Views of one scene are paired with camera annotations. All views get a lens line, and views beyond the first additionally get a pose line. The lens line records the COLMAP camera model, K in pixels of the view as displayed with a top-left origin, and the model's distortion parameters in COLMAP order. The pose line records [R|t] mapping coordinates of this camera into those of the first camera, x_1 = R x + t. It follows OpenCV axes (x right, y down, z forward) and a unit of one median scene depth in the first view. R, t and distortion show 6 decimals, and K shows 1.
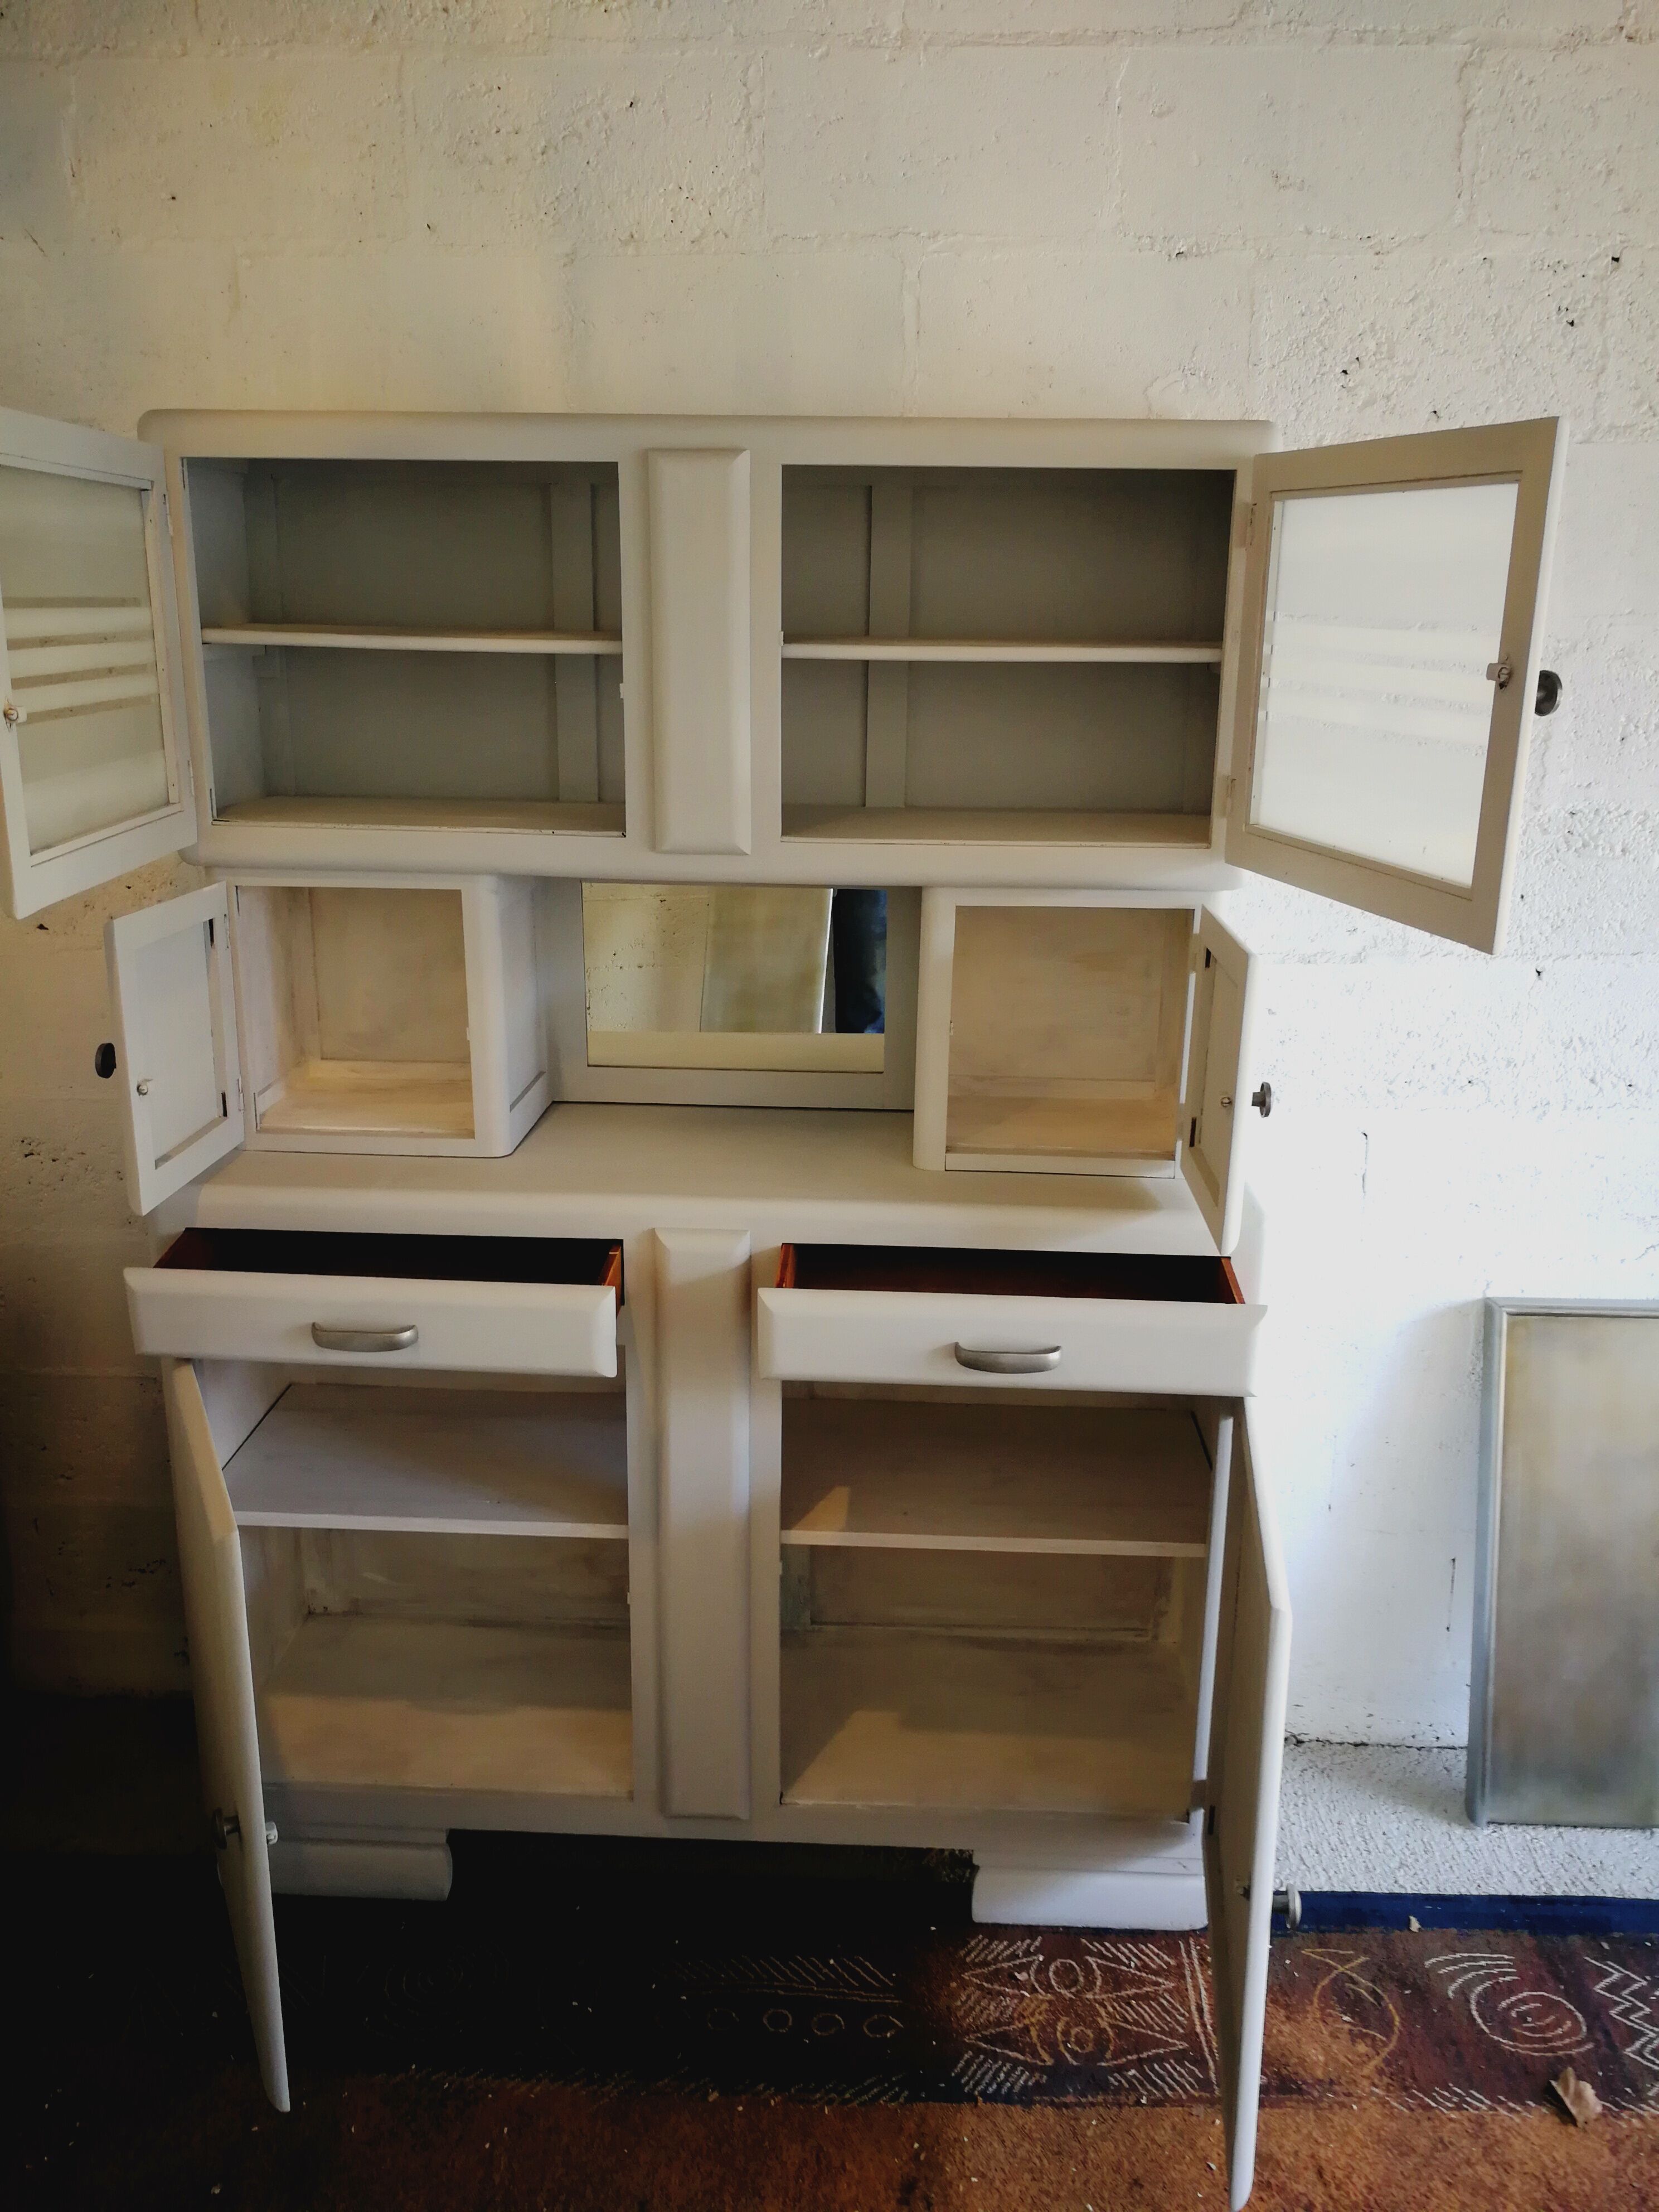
lens RADIAL K [[1812.6, 0, 828.0], [0, 1812.6, 1108.4], [0, 0, 1]] dist [-0.003848, -0.003593]
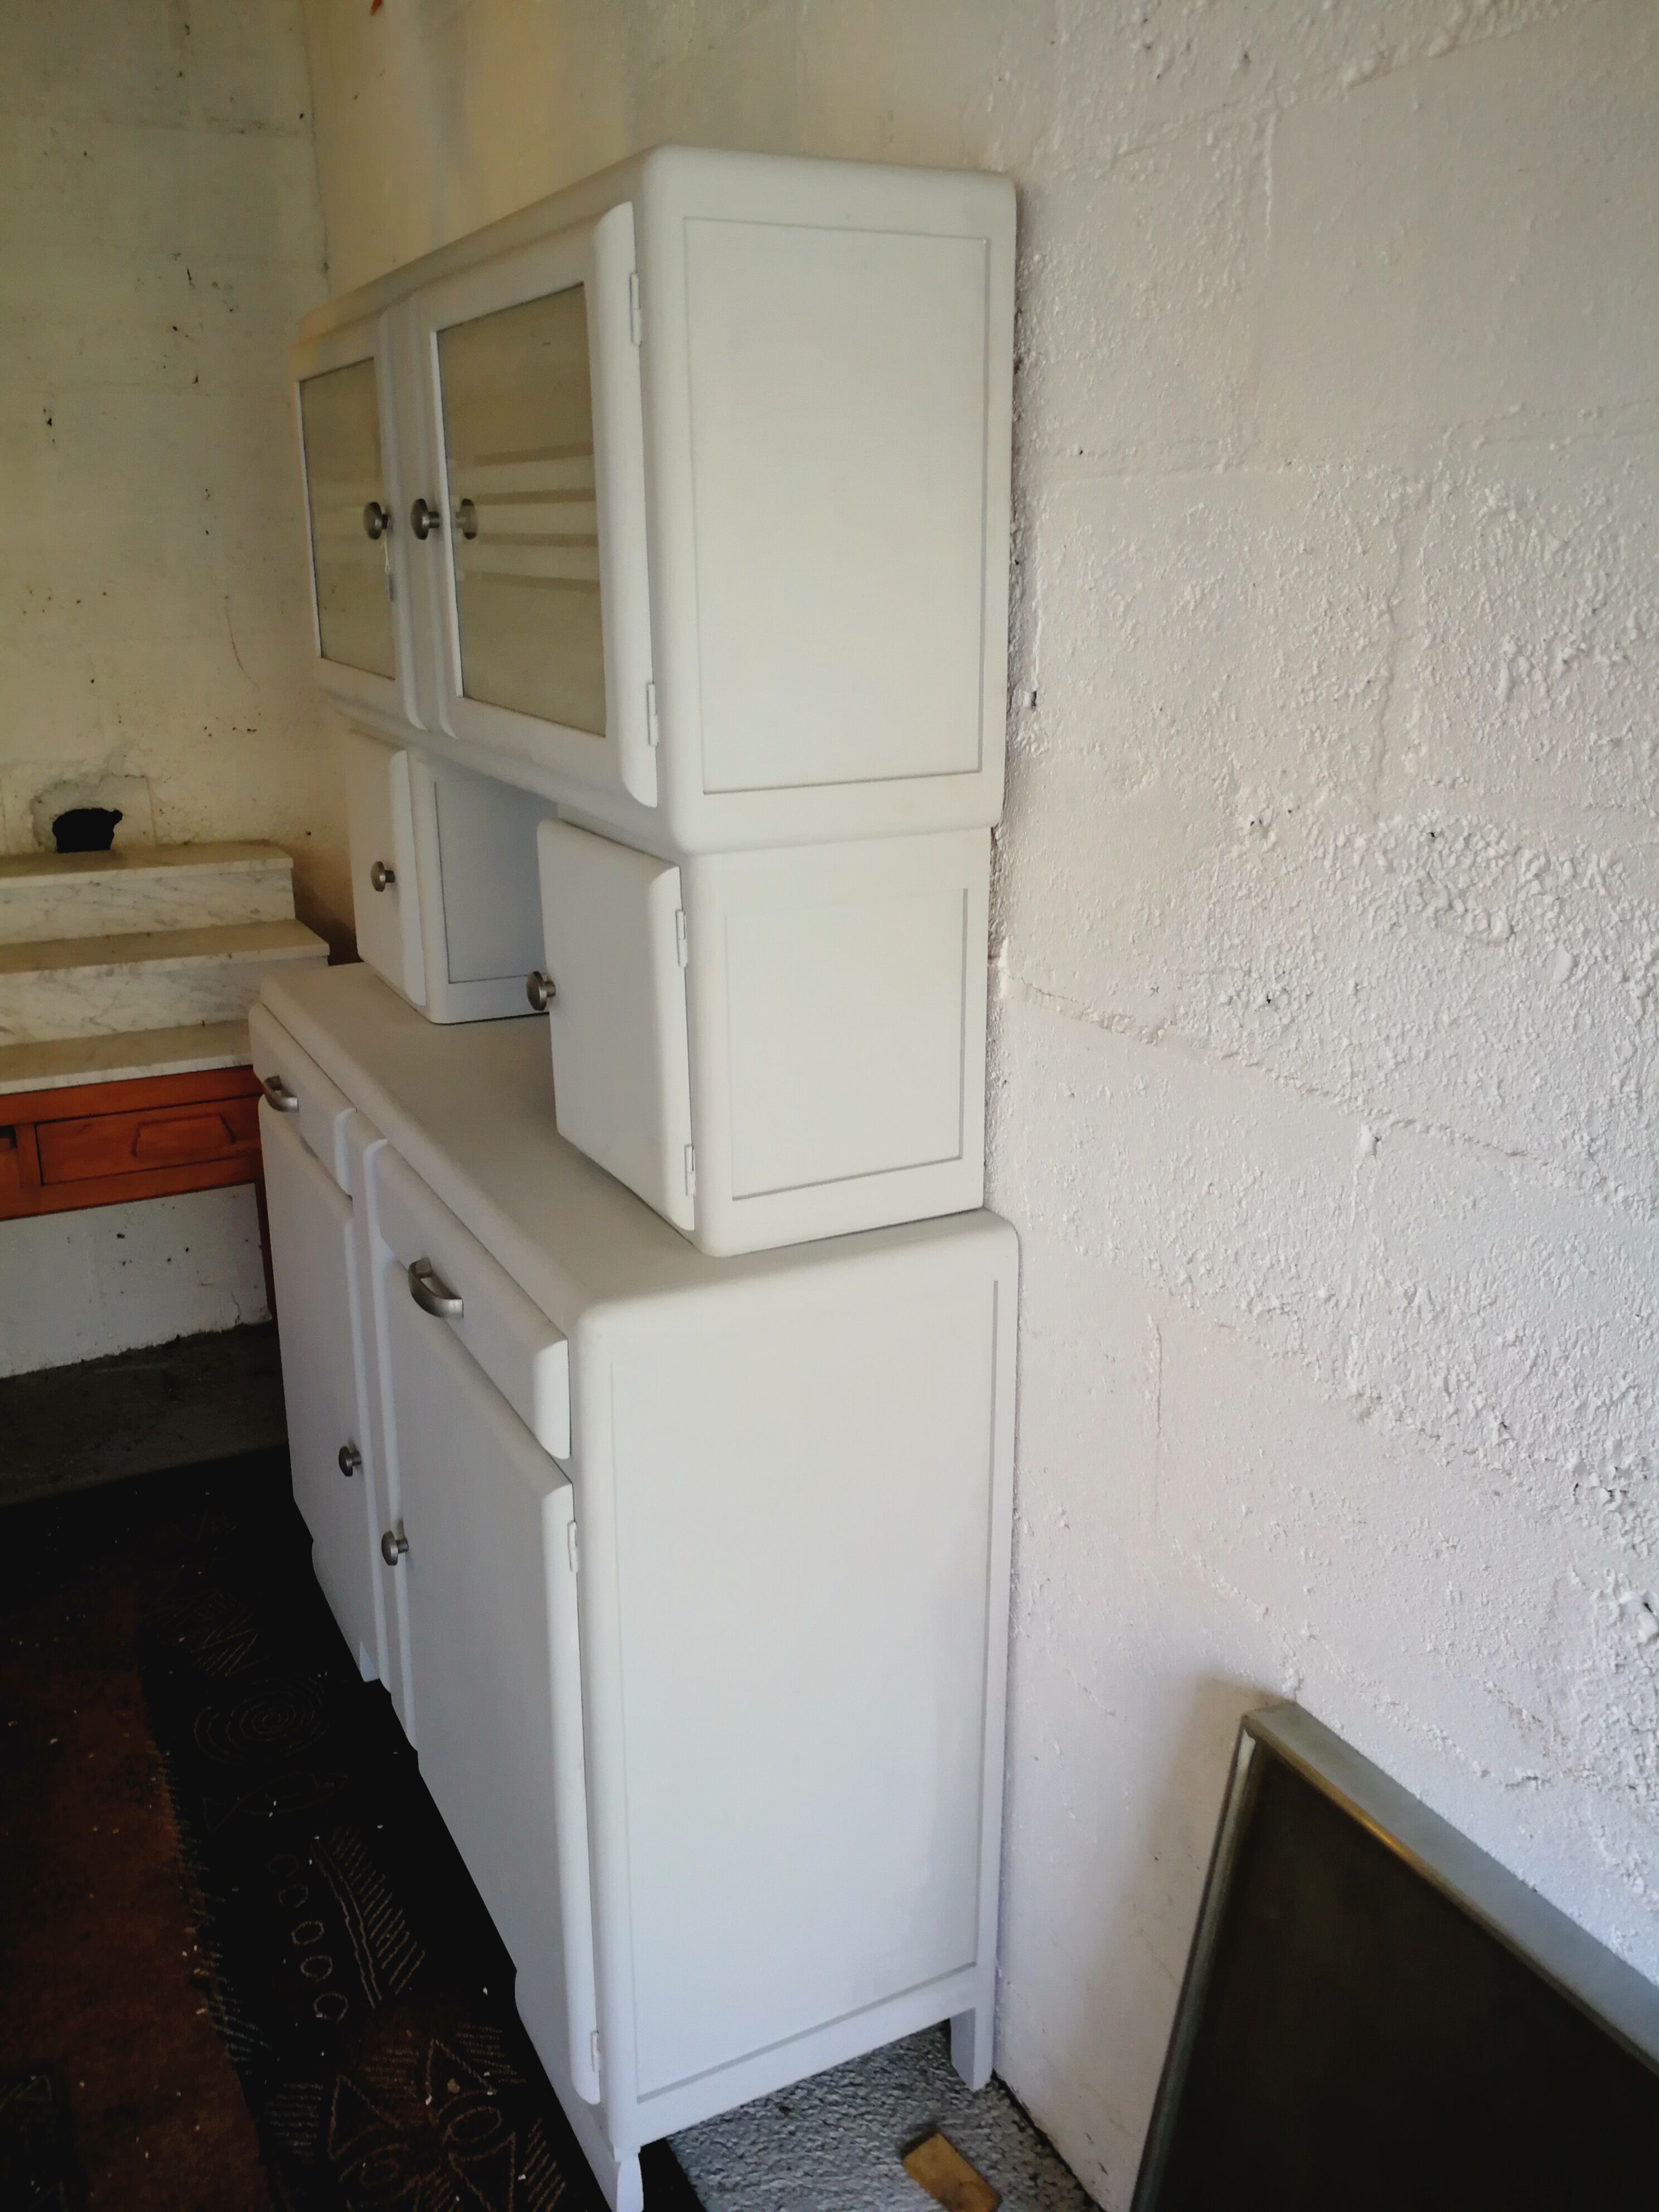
lens RADIAL K [[1812.6, 0, 830.8], [0, 1812.6, 1102.4], [0, 0, 1]] dist [-0.003848, -0.003593]
pose [[0.506515, 0.251804, -0.824644, 0.753523], [-0.235658, 0.960421, 0.148516, -0.128415], [0.829402, 0.119108, 0.545807, 0.605186]]
